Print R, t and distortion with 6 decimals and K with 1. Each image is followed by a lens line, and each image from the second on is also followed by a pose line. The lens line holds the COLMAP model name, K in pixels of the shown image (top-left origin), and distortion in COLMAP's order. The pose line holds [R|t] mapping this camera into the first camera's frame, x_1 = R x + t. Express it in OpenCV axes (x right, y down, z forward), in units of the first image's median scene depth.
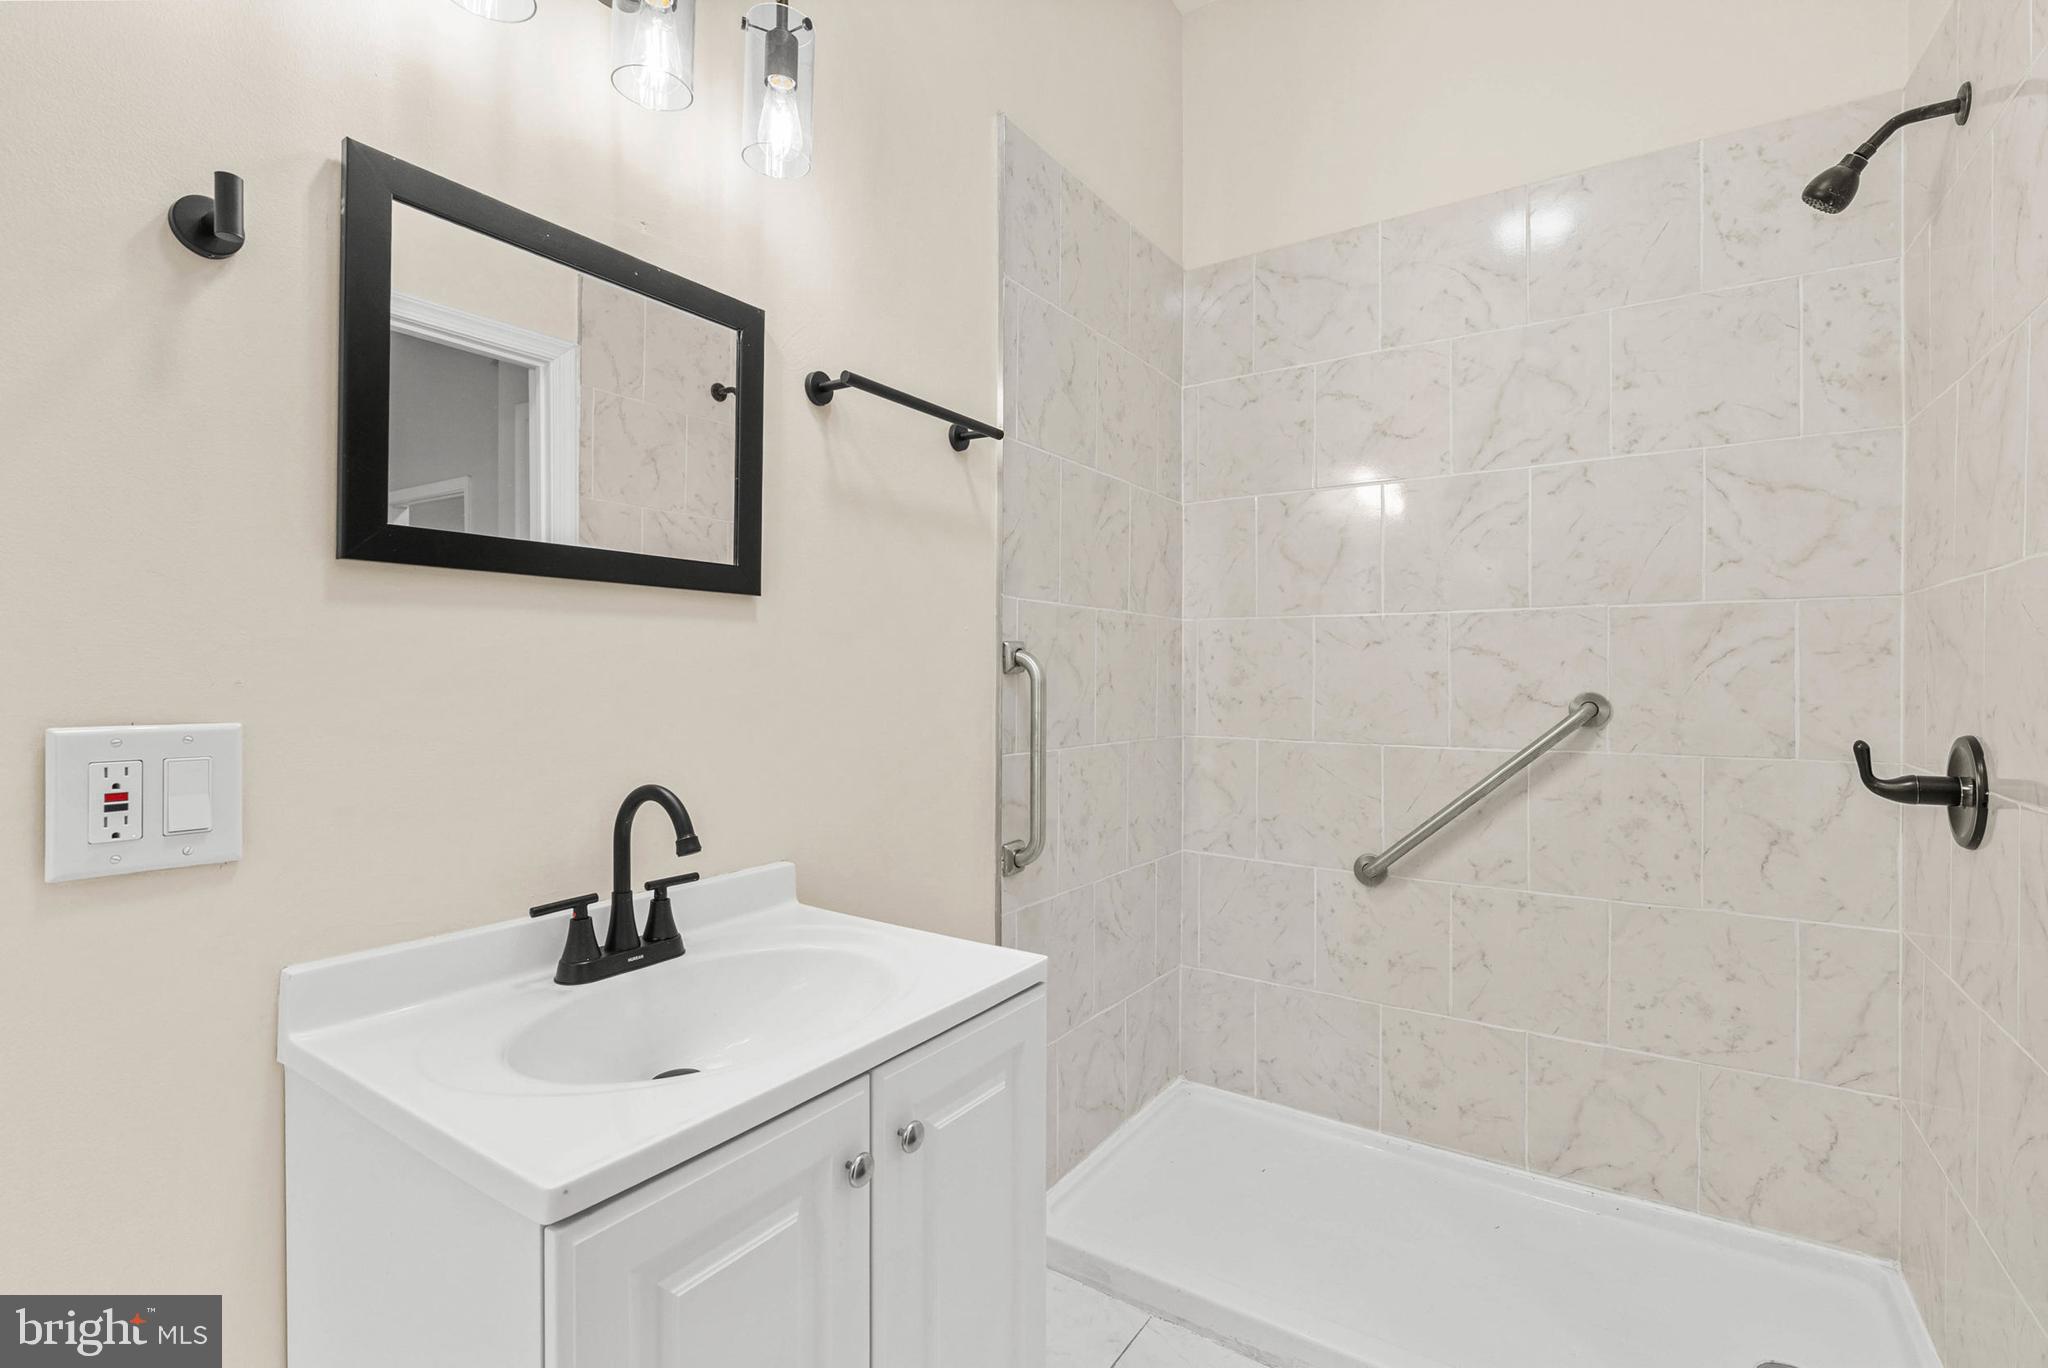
lens RADIAL K [[927.7, 0, 1028.7], [0, 927.7, 672.8], [0, 0, 1]] dist [-0.000557, 0.000142]
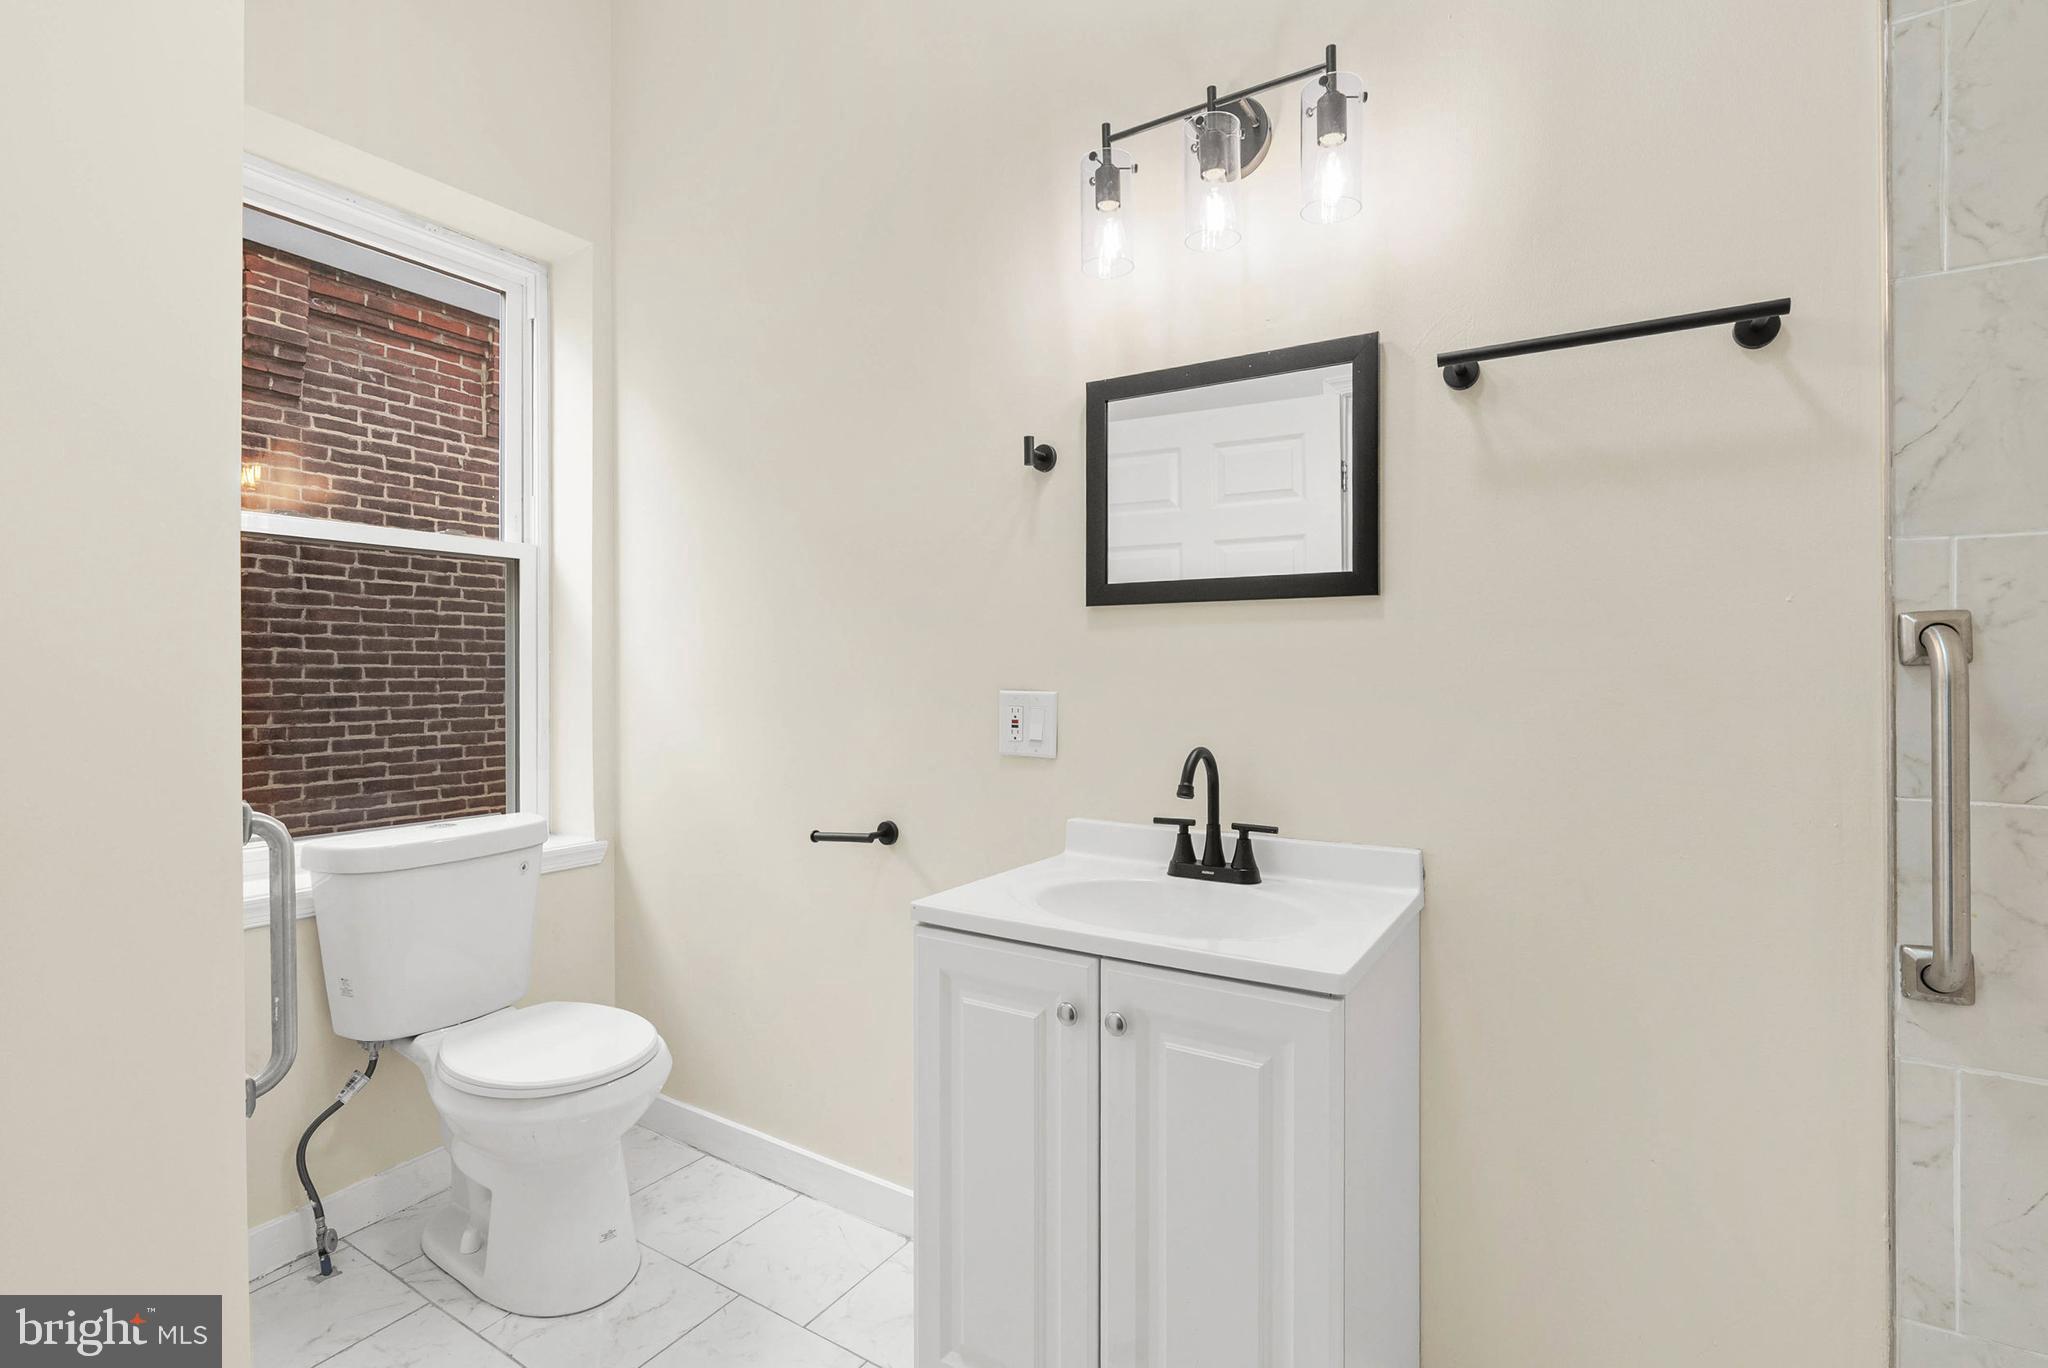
lens RADIAL K [[936.2, 0, 1032.1], [0, 936.2, 665.4], [0, 0, 1]] dist [-0.001281, 0.000028]
pose [[0.041035, -0.008025, -0.999125, 0.906078], [-0.000186, 0.999968, -0.008040, 0.008865], [0.999158, 0.000516, 0.041032, 0.639626]]
